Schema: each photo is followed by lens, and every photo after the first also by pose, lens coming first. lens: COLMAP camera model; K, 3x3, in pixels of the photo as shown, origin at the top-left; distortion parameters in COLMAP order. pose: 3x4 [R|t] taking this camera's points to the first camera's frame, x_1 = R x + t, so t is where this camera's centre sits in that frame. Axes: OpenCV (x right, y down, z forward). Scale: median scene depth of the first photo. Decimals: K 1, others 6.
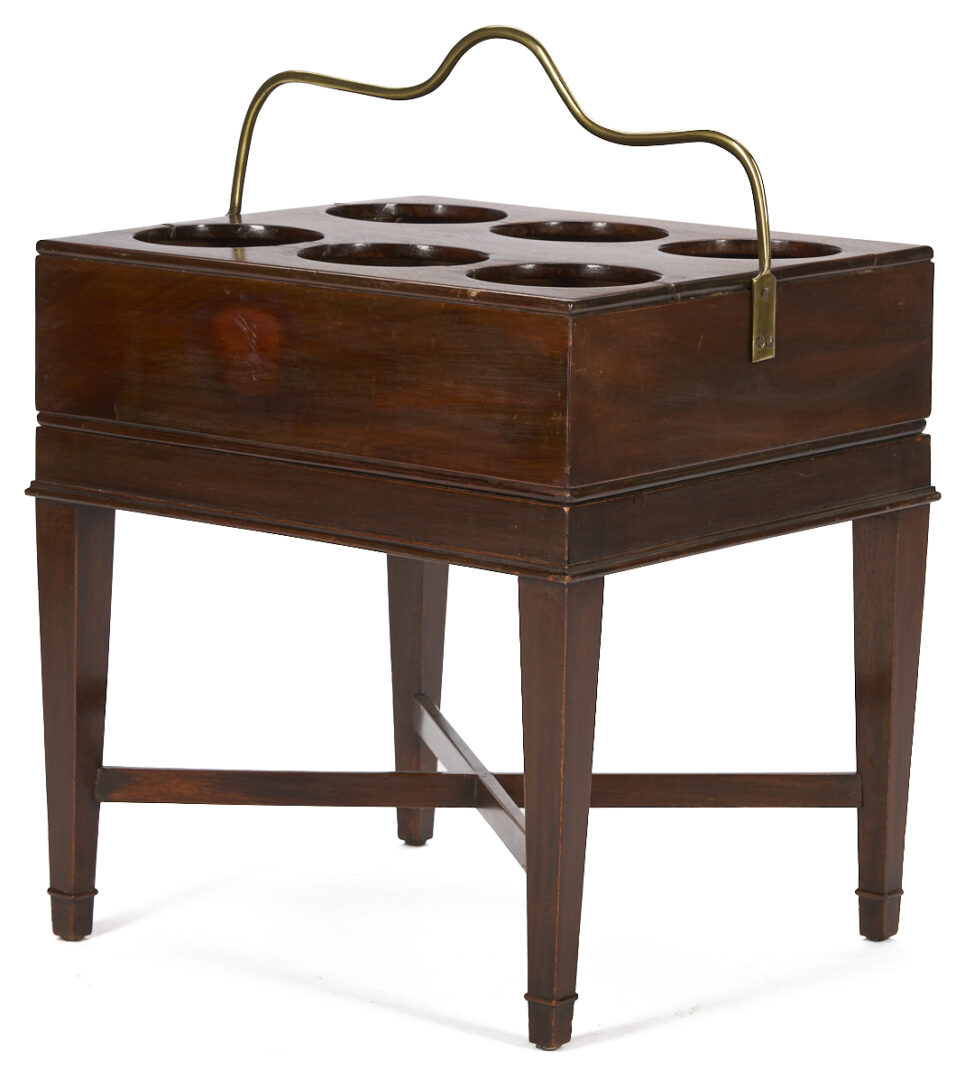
lens RADIAL K [[5427.7, 0, 487.0], [0, 5427.7, 540.0], [0, 0, 1]] dist [-0.071121, -3.876583]
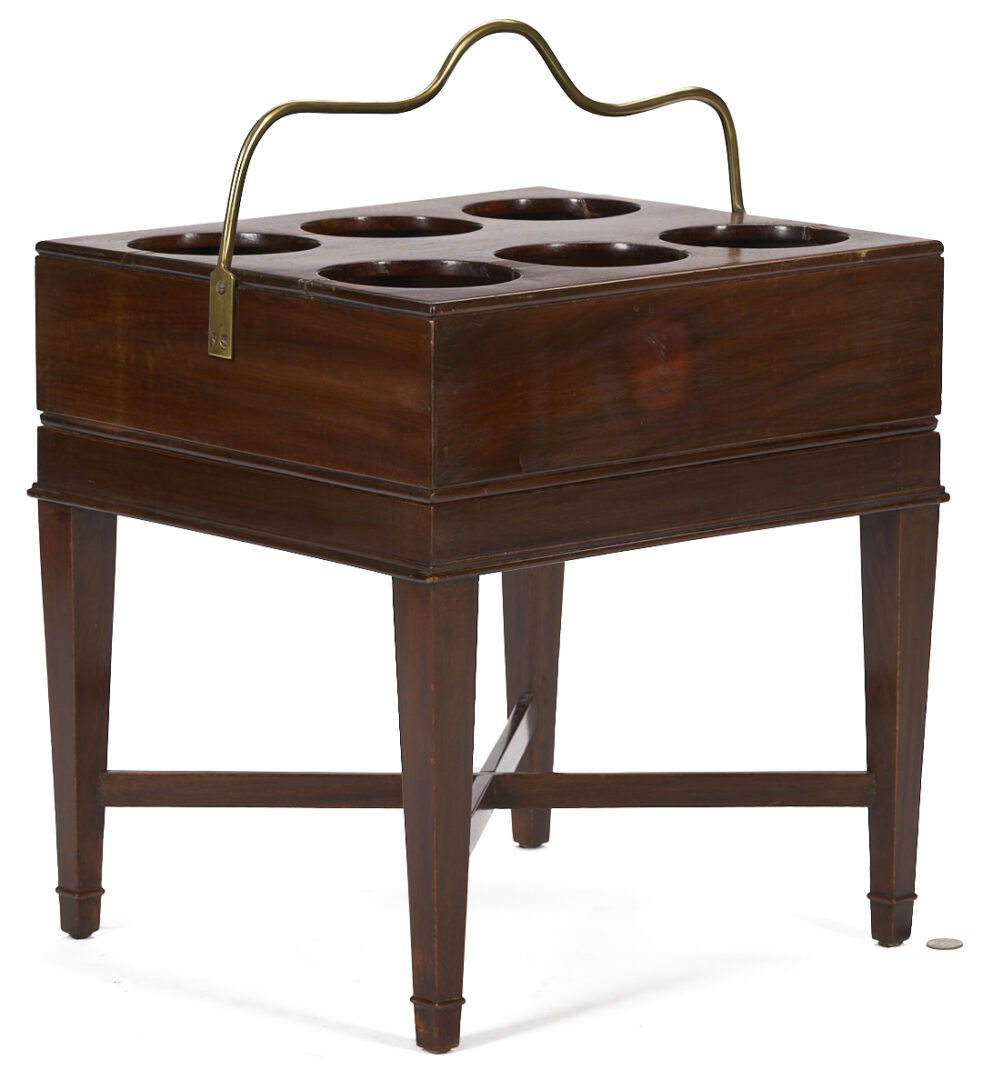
lens RADIAL K [[5427.7, 0, 491.0], [0, 5427.7, 540.0], [0, 0, 1]] dist [-0.071121, -3.876583]
pose [[0.177506, -0.195323, 0.964541, -1.001715], [0.171246, 0.971284, 0.165174, -0.171132], [-0.969106, 0.135855, 0.205857, 0.830580]]
